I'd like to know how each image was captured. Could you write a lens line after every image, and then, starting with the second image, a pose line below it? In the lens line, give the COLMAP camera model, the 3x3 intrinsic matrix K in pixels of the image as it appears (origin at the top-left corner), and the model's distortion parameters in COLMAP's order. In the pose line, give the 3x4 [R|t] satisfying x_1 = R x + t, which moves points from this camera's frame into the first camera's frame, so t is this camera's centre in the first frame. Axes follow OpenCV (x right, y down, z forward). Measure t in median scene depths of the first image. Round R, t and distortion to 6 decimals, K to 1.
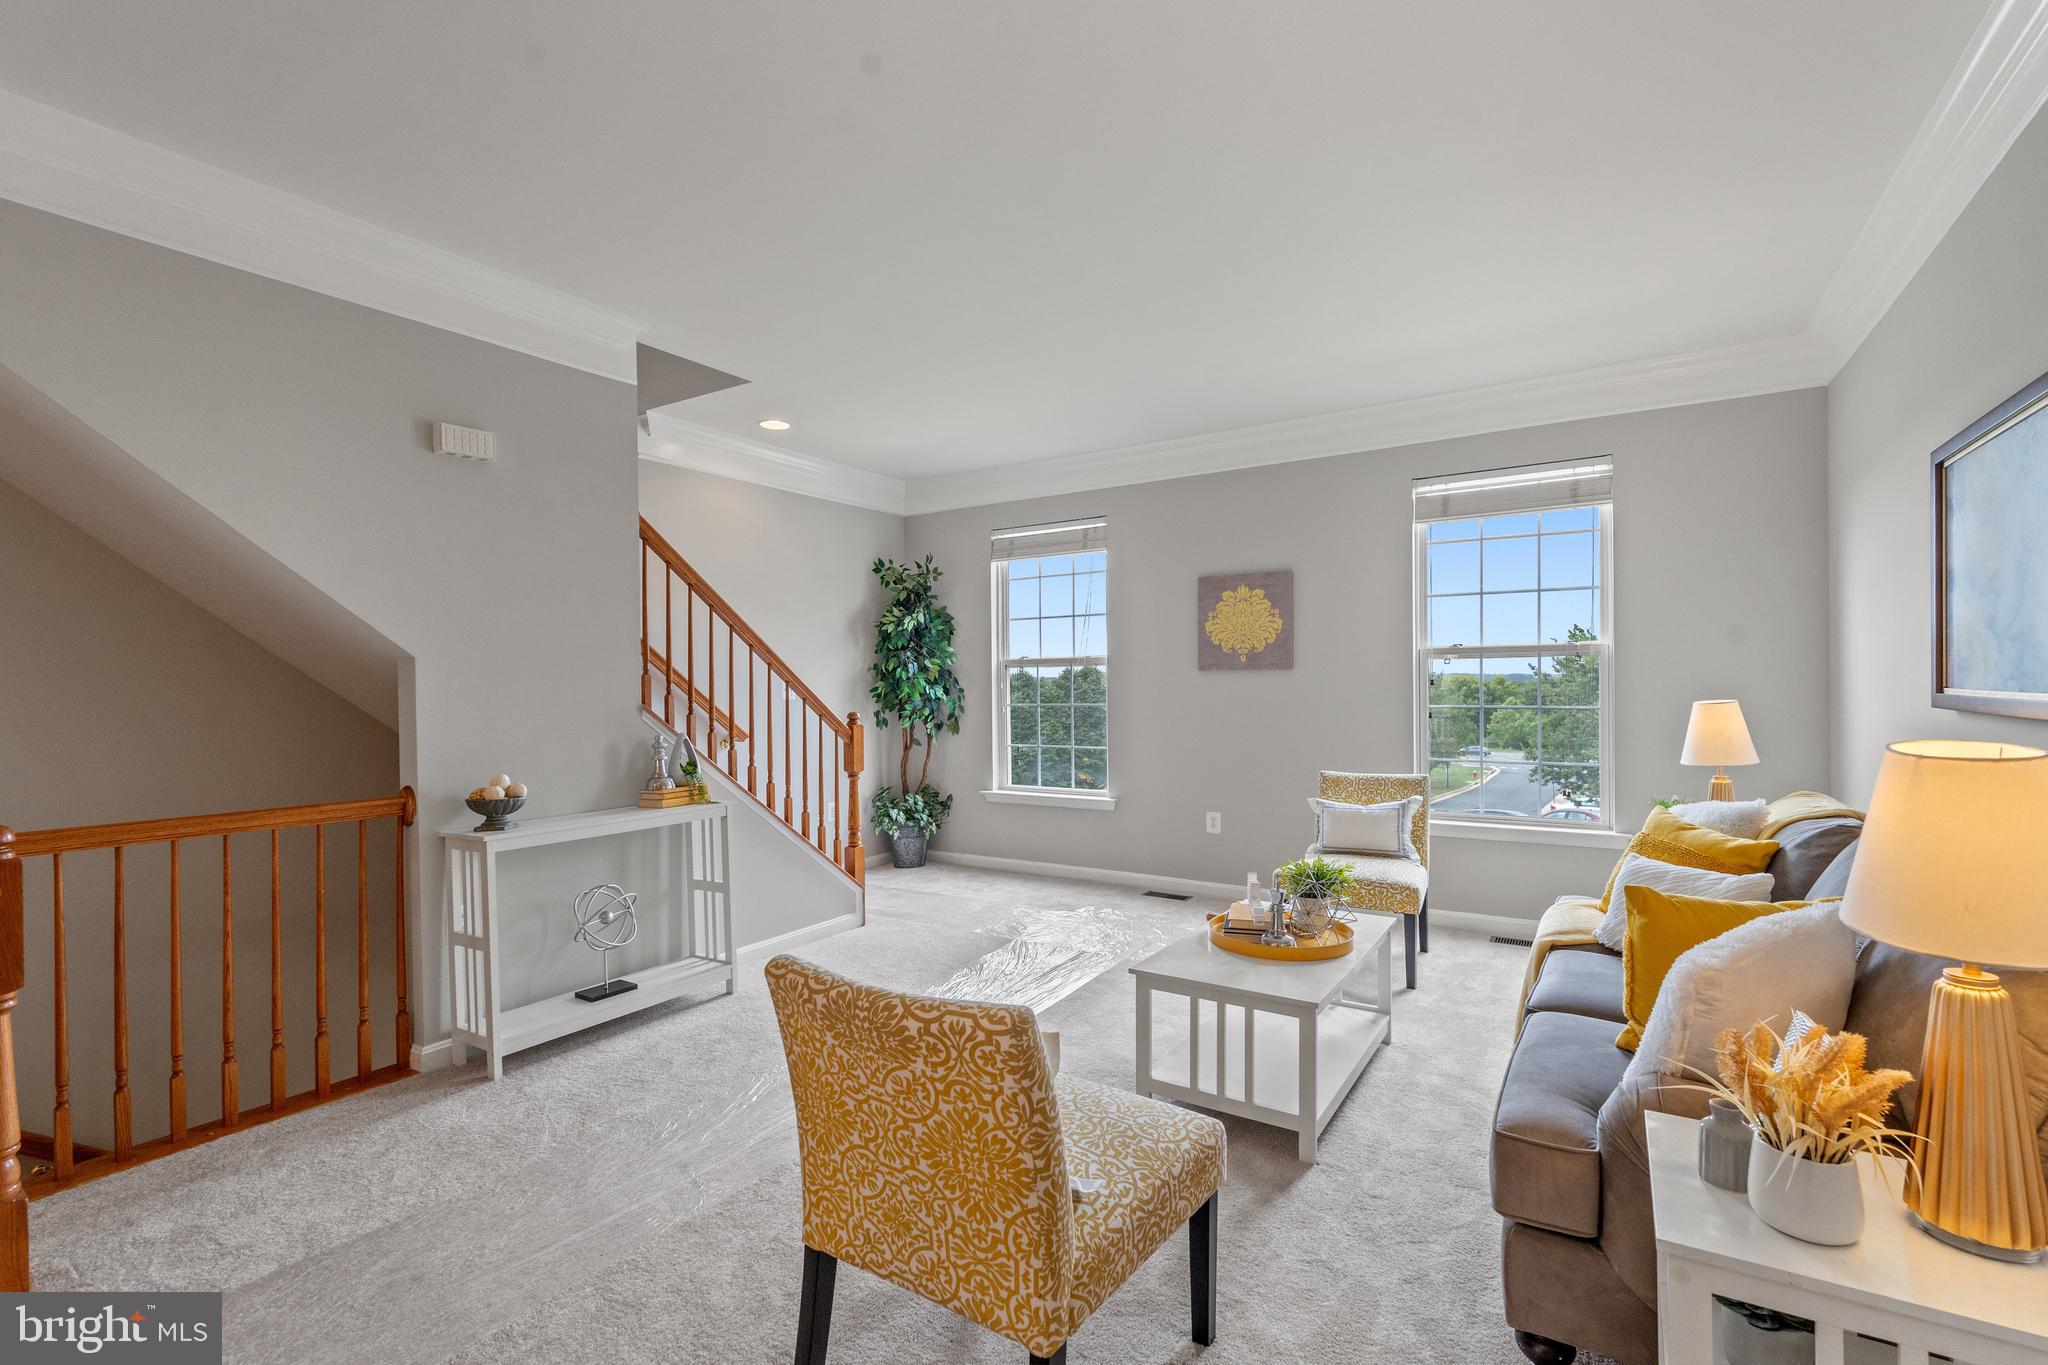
lens RADIAL K [[916.1, 0, 1016.9], [0, 916.1, 686.7], [0, 0, 1]] dist [-0.004653, 0.001506]
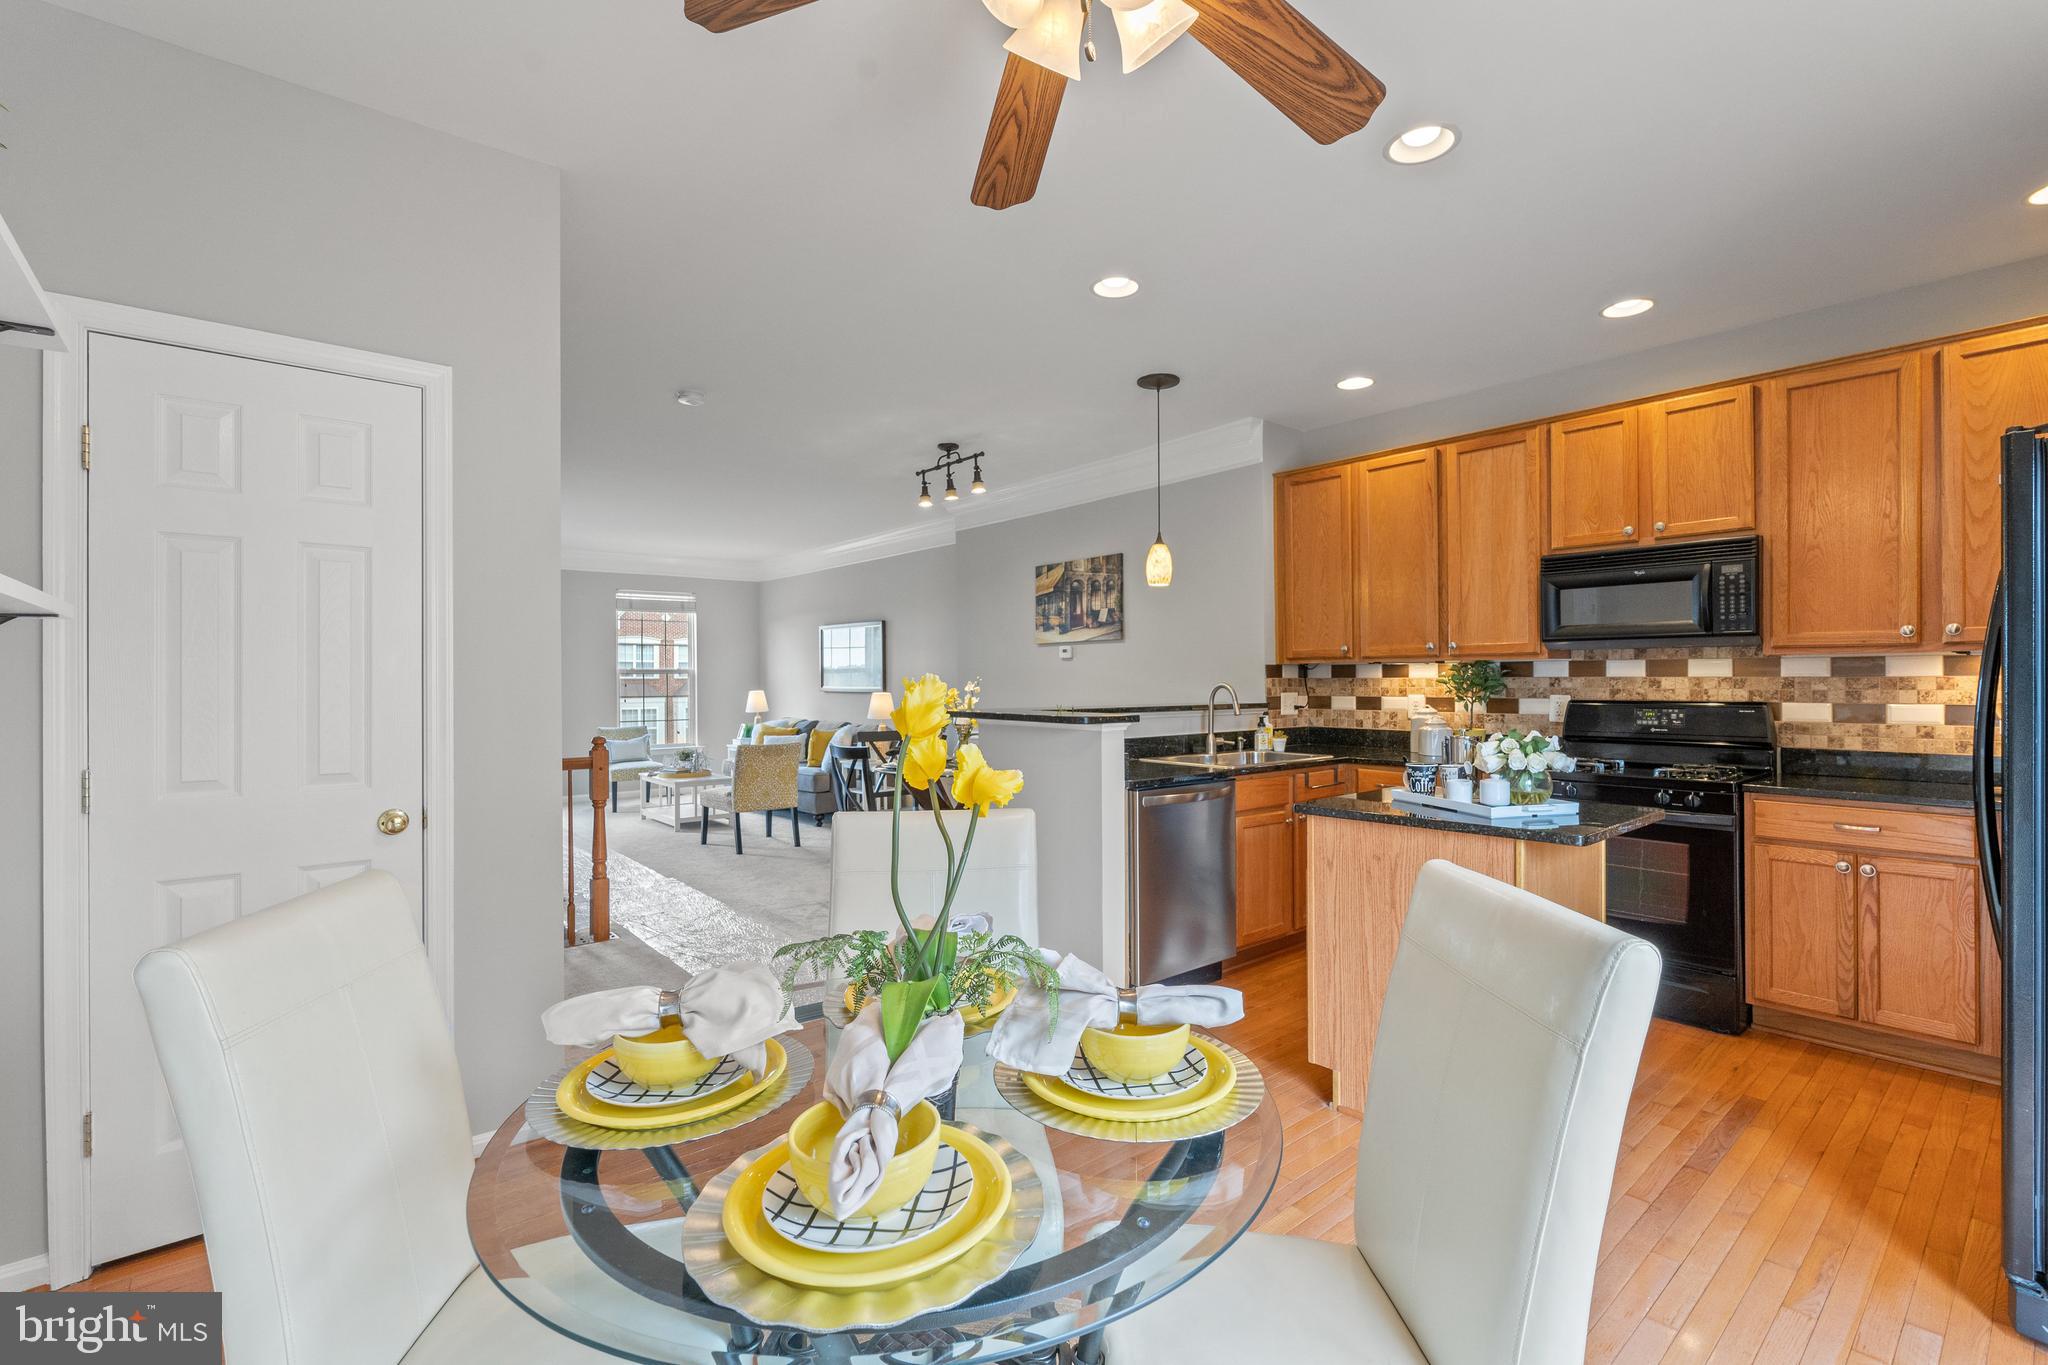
lens RADIAL K [[916.1, 0, 1035.1], [0, 916.1, 675.3], [0, 0, 1]] dist [-0.004653, 0.001506]
pose [[0.279095, 0.008806, 0.960223, -1.239703], [0.010041, 0.999877, -0.012088, 0.006323], [-0.960211, 0.013016, 0.278972, -0.485382]]
